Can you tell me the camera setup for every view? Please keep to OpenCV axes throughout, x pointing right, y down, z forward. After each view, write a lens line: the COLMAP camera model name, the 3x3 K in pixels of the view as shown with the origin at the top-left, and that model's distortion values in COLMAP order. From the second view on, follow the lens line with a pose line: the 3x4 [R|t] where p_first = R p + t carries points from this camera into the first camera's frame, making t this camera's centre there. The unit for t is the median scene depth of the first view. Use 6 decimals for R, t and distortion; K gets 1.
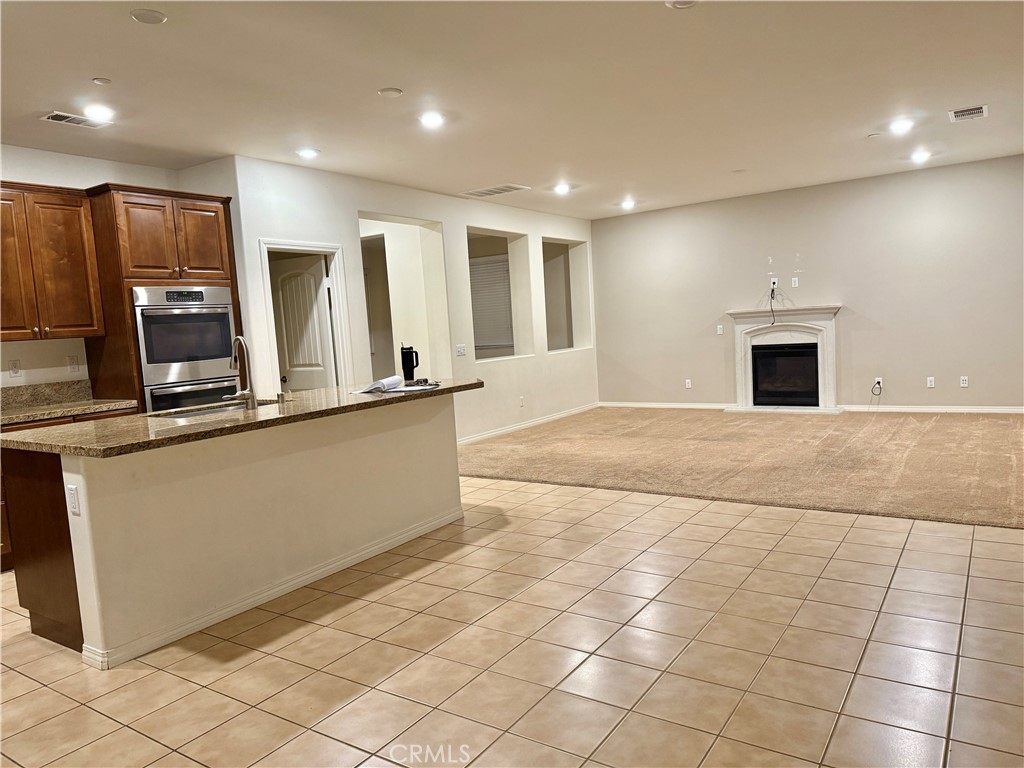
lens RADIAL K [[705.8, 0, 512.0], [0, 705.8, 384.0], [0, 0, 1]] dist [0.036480, -0.000052]
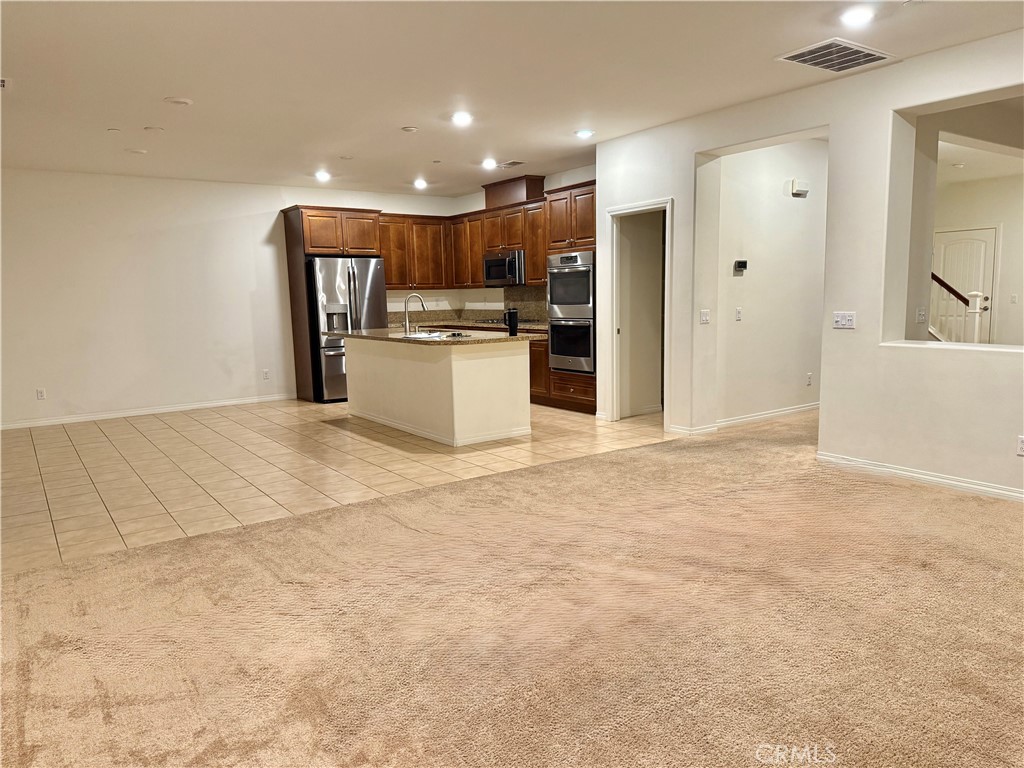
lens RADIAL K [[705.8, 0, 512.0], [0, 705.8, 384.0], [0, 0, 1]] dist [0.036480, -0.000052]
pose [[-0.345191, 0.188221, -0.919465, 0.962707], [-0.035576, 0.976356, 0.213223, -0.180102], [0.937858, 0.106314, -0.330333, 1.404776]]
